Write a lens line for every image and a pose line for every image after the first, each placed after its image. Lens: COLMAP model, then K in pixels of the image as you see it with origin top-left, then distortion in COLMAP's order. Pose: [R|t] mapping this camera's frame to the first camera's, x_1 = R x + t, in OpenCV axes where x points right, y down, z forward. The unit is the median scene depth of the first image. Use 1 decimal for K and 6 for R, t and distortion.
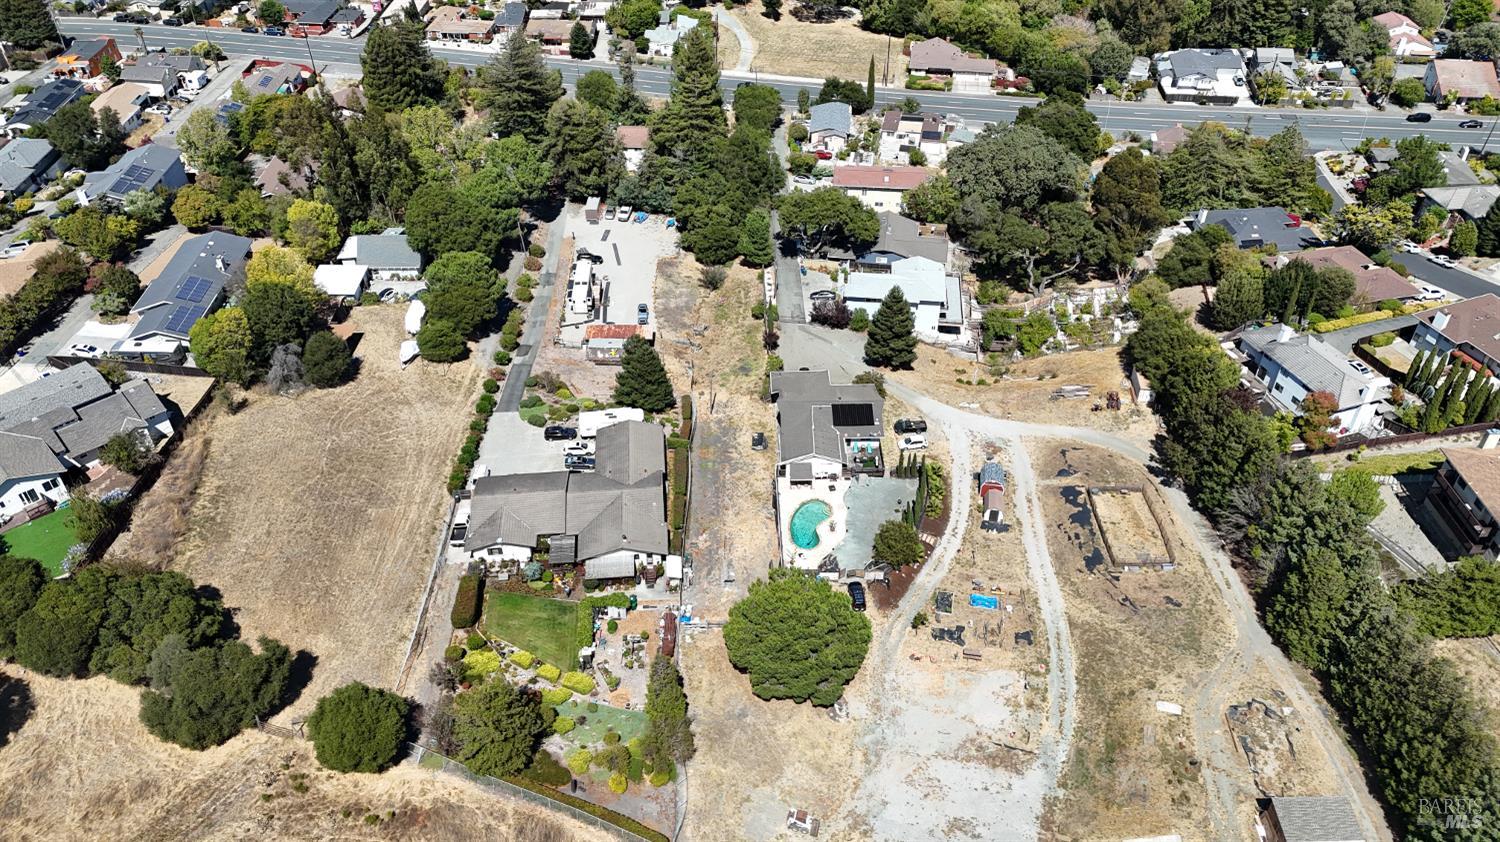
lens RADIAL K [[1096.8, 0, 753.8], [0, 1096.8, 423.1], [0, 0, 1]] dist [0.085708, -0.082178]
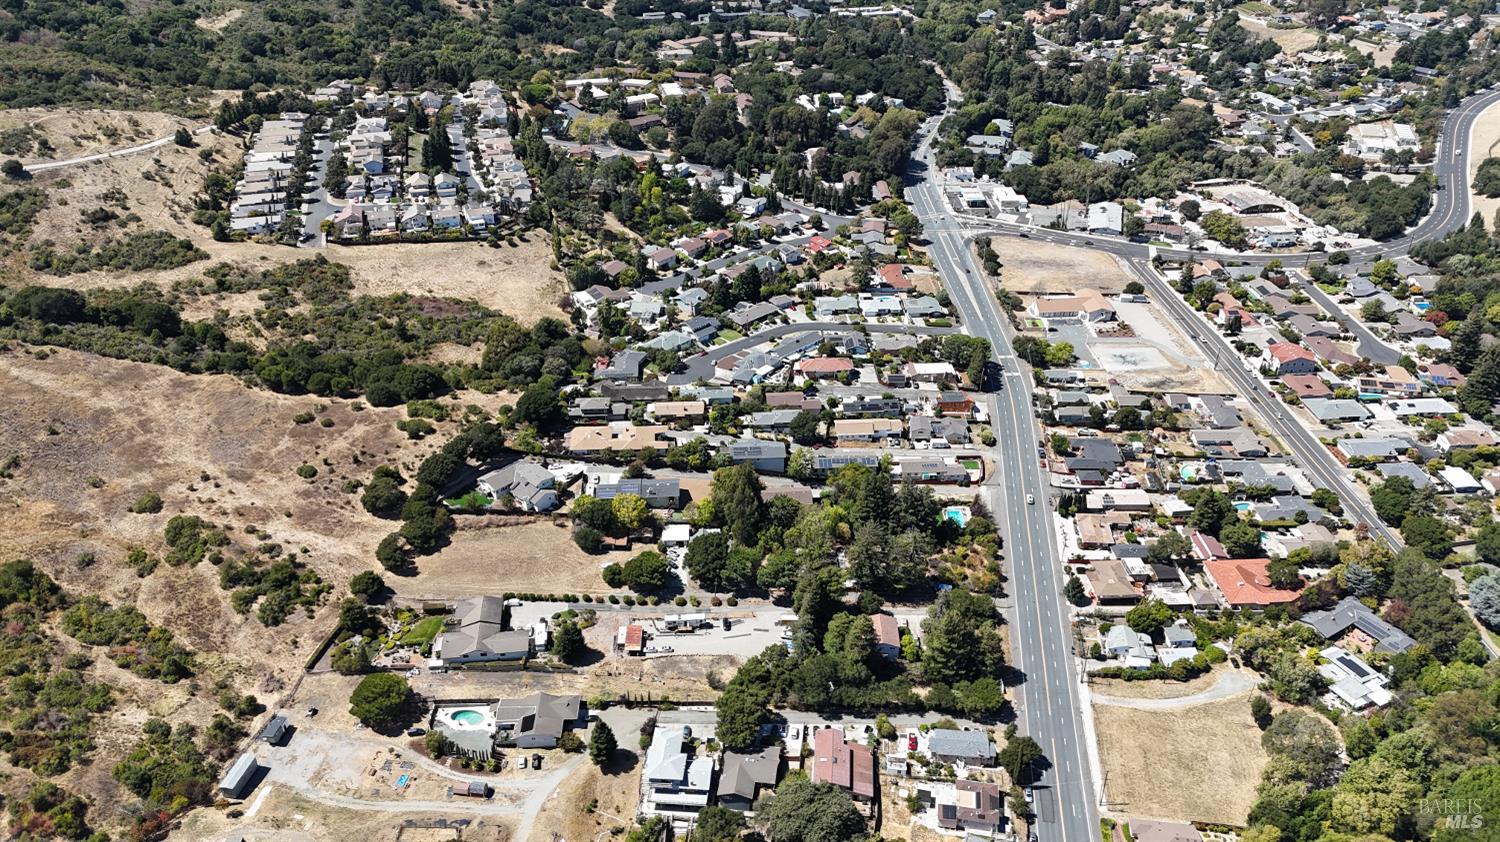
lens RADIAL K [[1096.8, 0, 753.8], [0, 1096.8, 423.1], [0, 0, 1]] dist [0.085708, -0.082178]
pose [[0.024216, 0.523938, -0.851412, 1.471254], [-0.622933, 0.674018, 0.397057, -1.372921], [0.781900, 0.520758, 0.342701, 0.376488]]
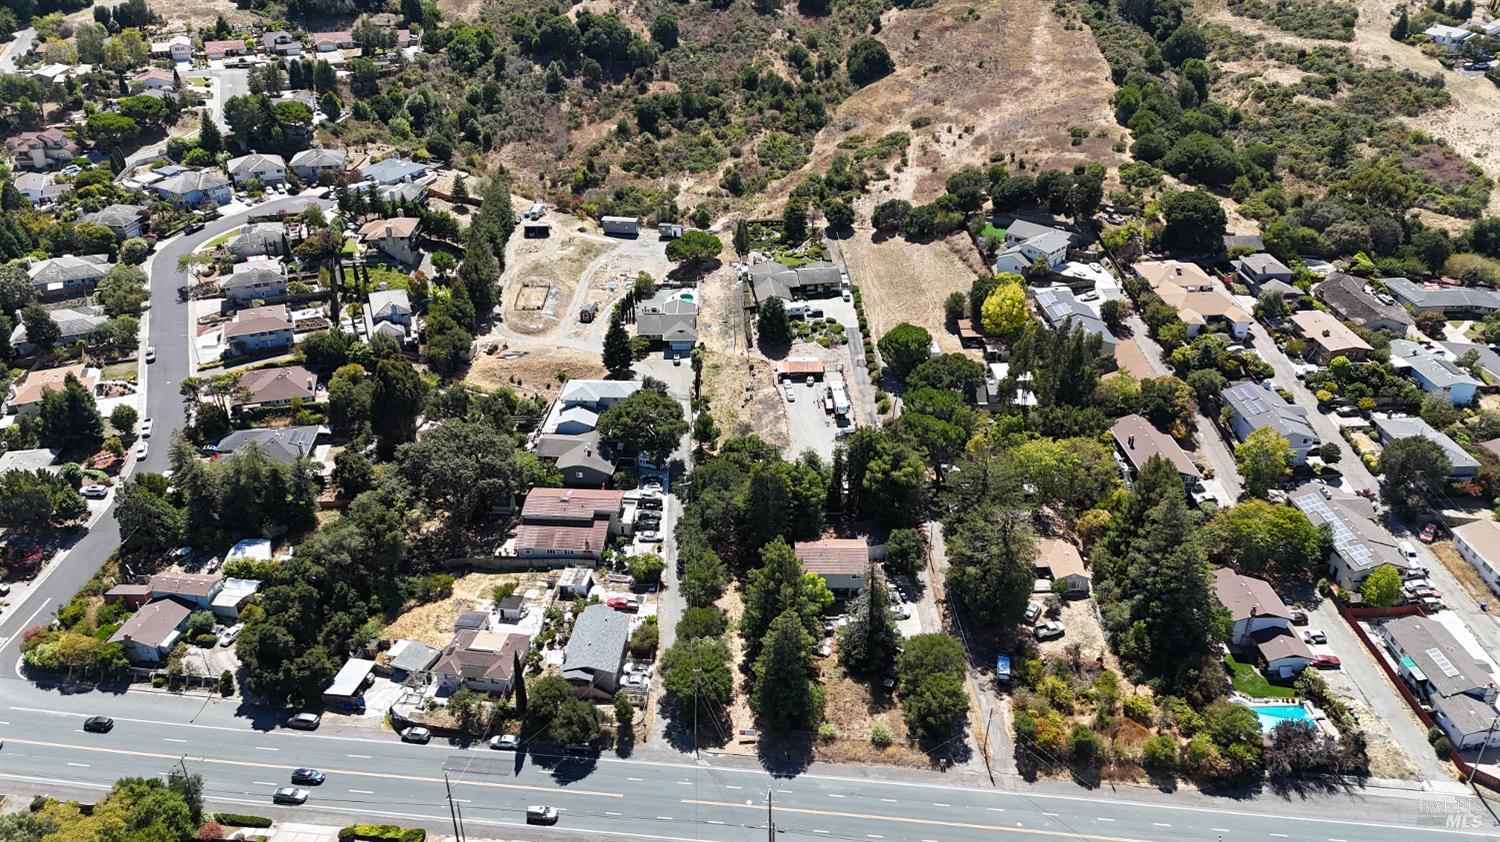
lens RADIAL K [[1096.8, 0, 753.8], [0, 1096.8, 423.1], [0, 0, 1]] dist [0.085708, -0.082178]
pose [[-0.999576, 0.023850, -0.016686, -0.039022], [-0.006625, 0.371808, 0.928286, -1.624772], [0.028344, 0.928003, -0.371492, 1.850122]]
